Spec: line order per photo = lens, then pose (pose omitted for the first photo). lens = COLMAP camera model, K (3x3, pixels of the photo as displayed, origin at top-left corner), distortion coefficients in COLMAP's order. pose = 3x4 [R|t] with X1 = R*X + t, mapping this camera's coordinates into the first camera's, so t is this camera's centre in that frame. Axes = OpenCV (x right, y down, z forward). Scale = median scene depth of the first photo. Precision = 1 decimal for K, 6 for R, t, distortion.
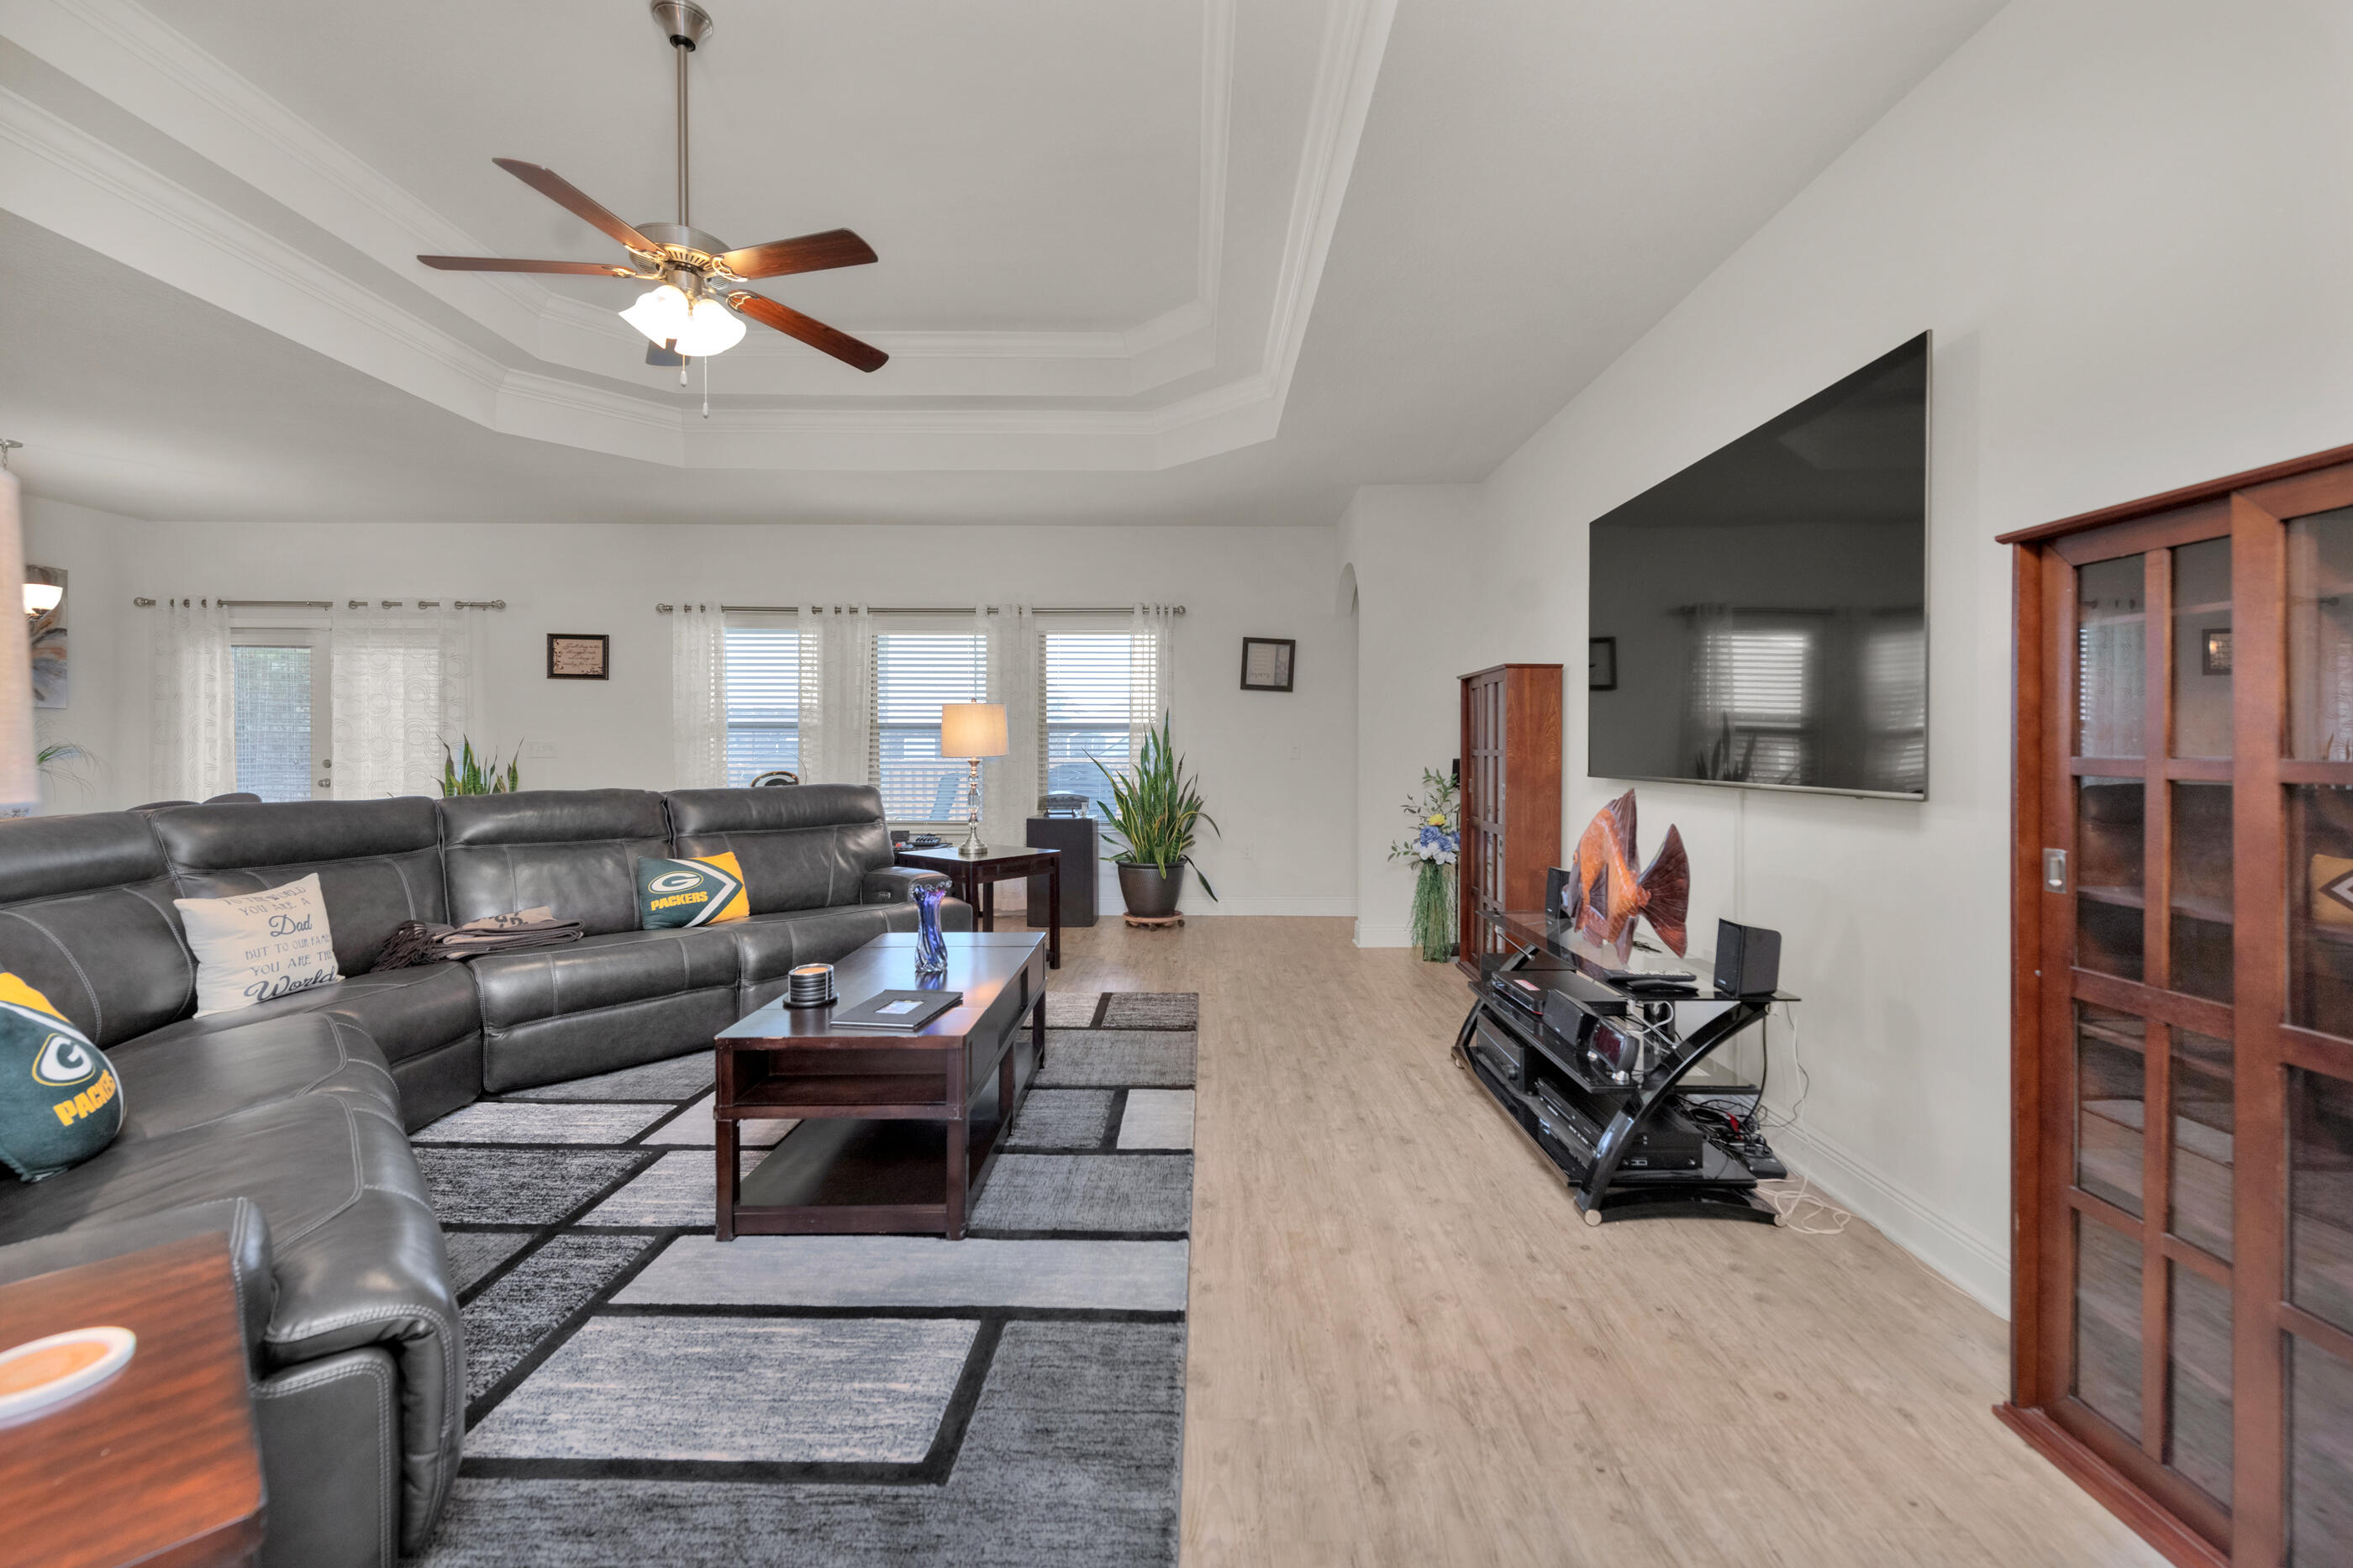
lens RADIAL K [[985.5, 0, 1182.0], [0, 985.5, 757.4], [0, 0, 1]] dist [0.020847, 0.000001]
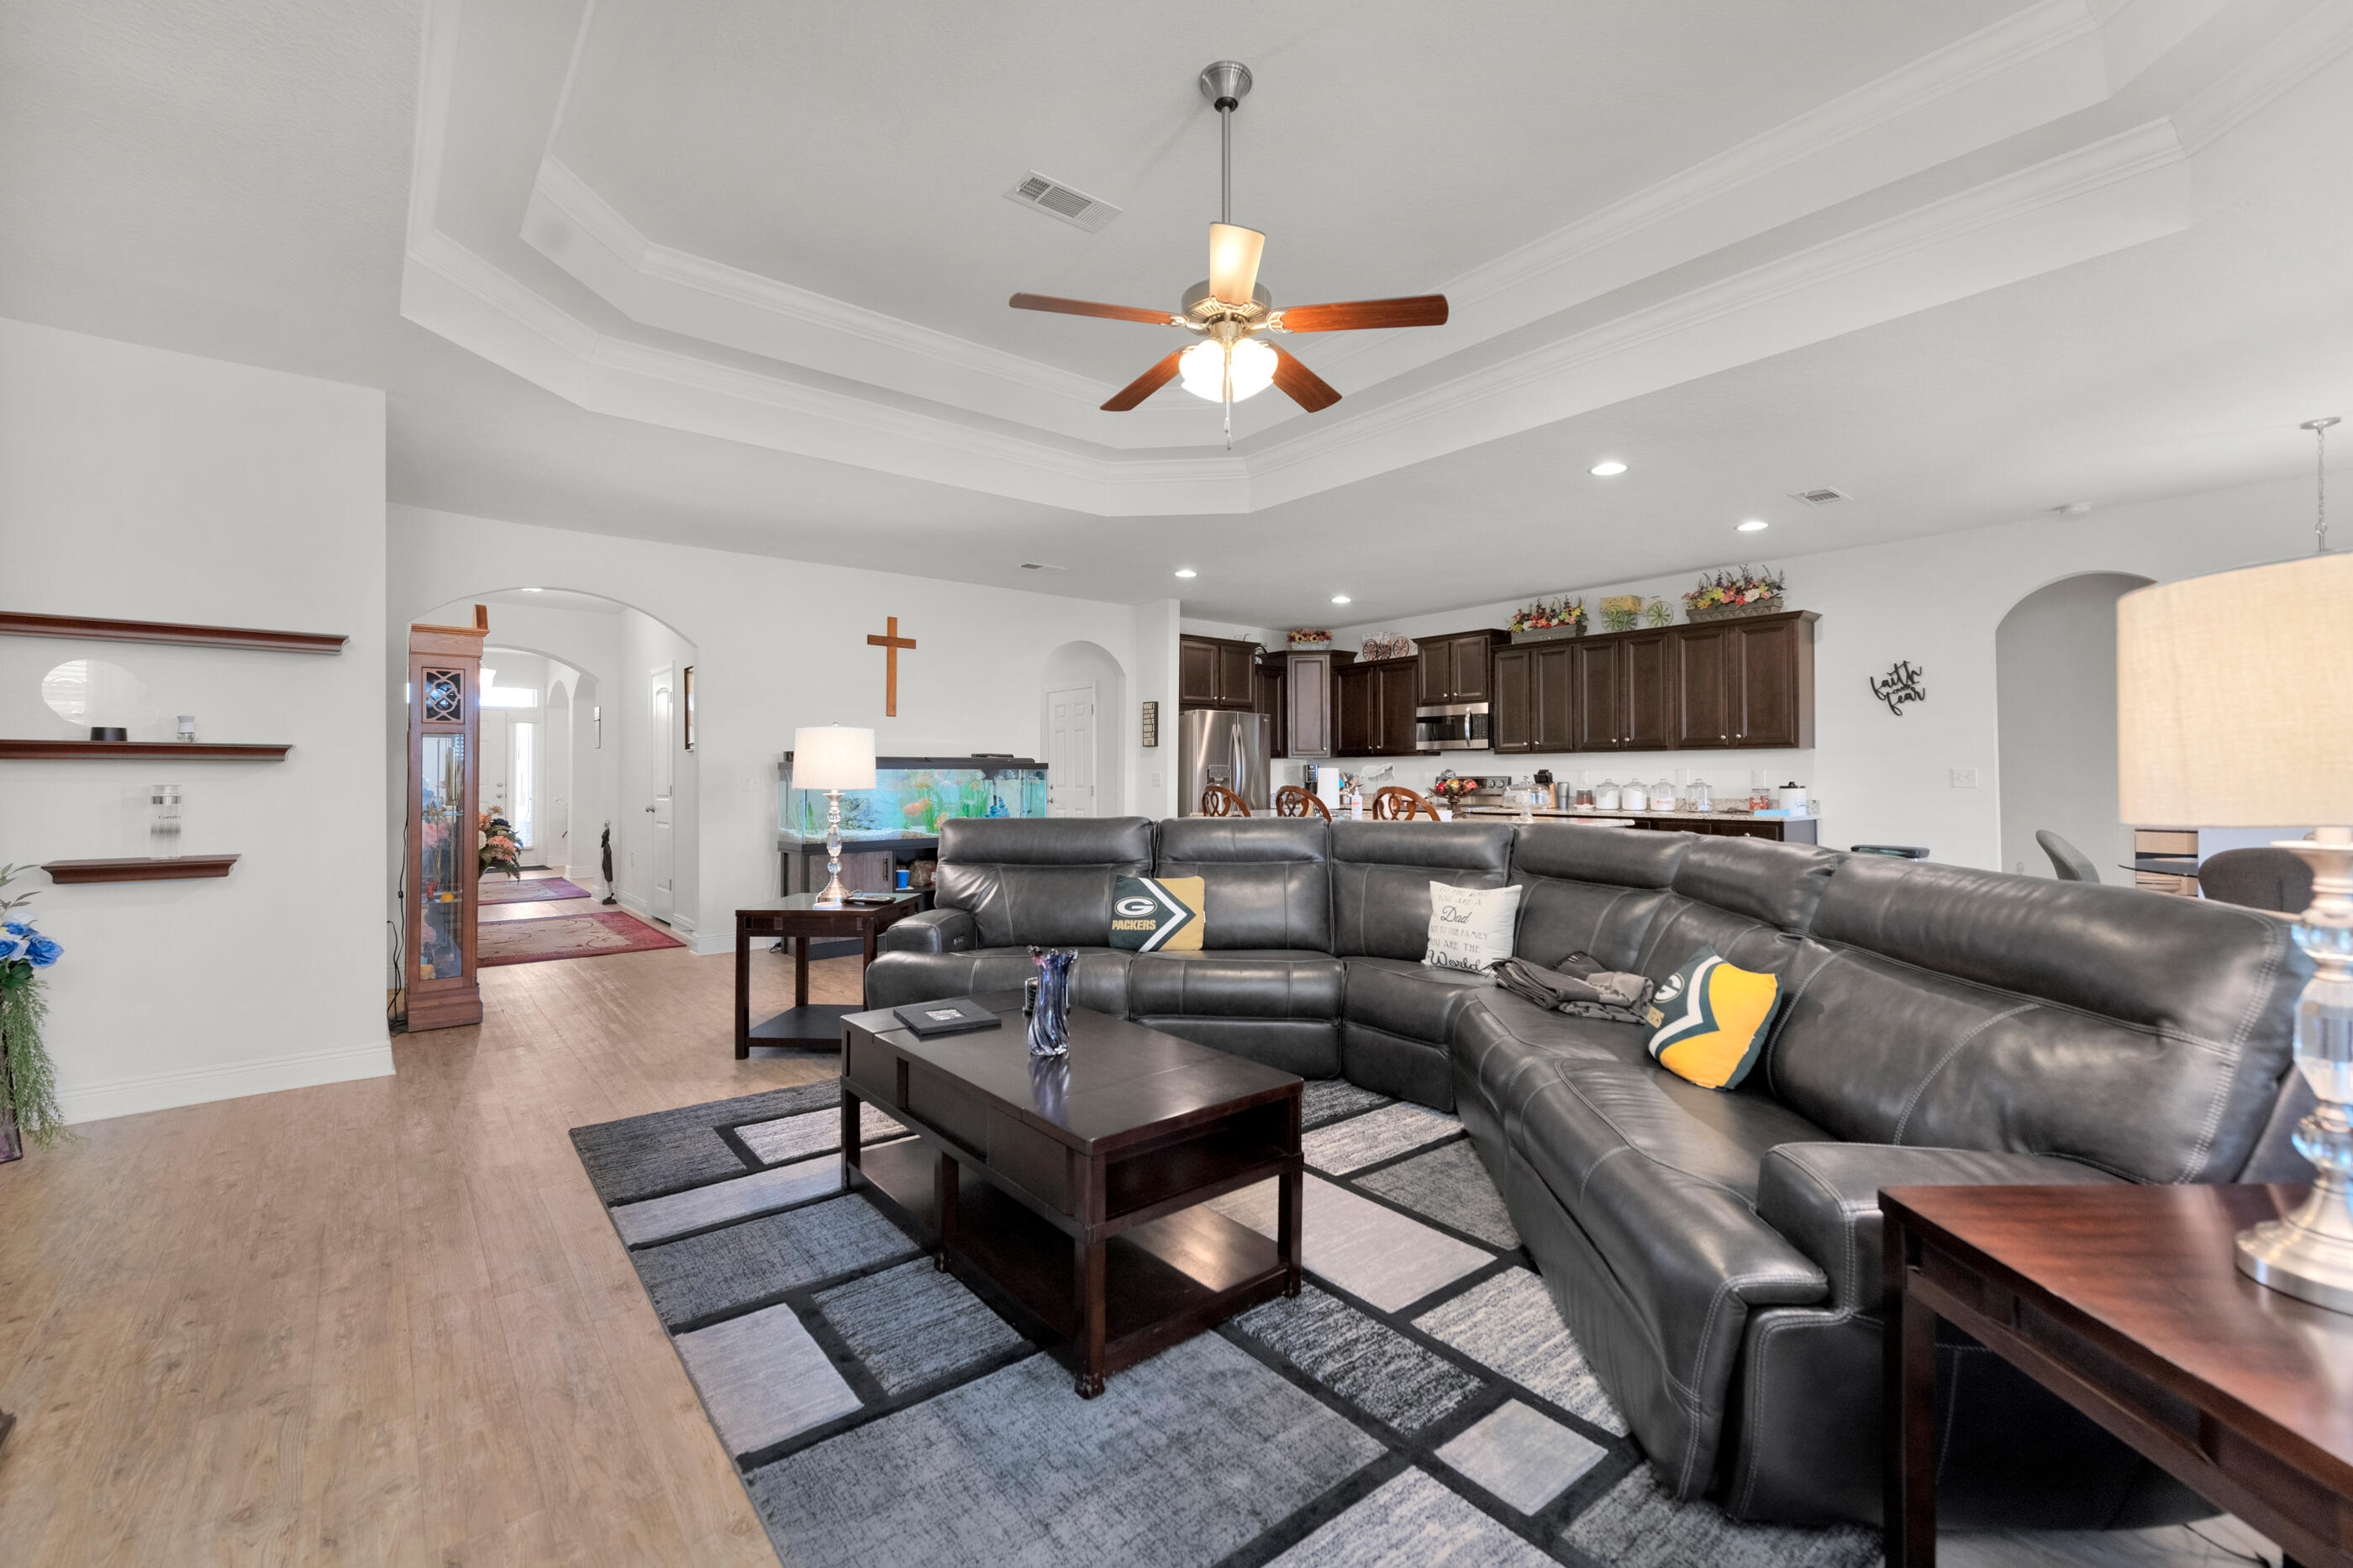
lens RADIAL K [[985.5, 0, 1182.0], [0, 985.5, 757.4], [0, 0, 1]] dist [0.020847, 0.000001]
pose [[-0.767323, -0.010110, -0.641181, 0.193948], [-0.007597, 0.999949, -0.006676, -0.023407], [0.641215, -0.000252, -0.767361, 1.761731]]
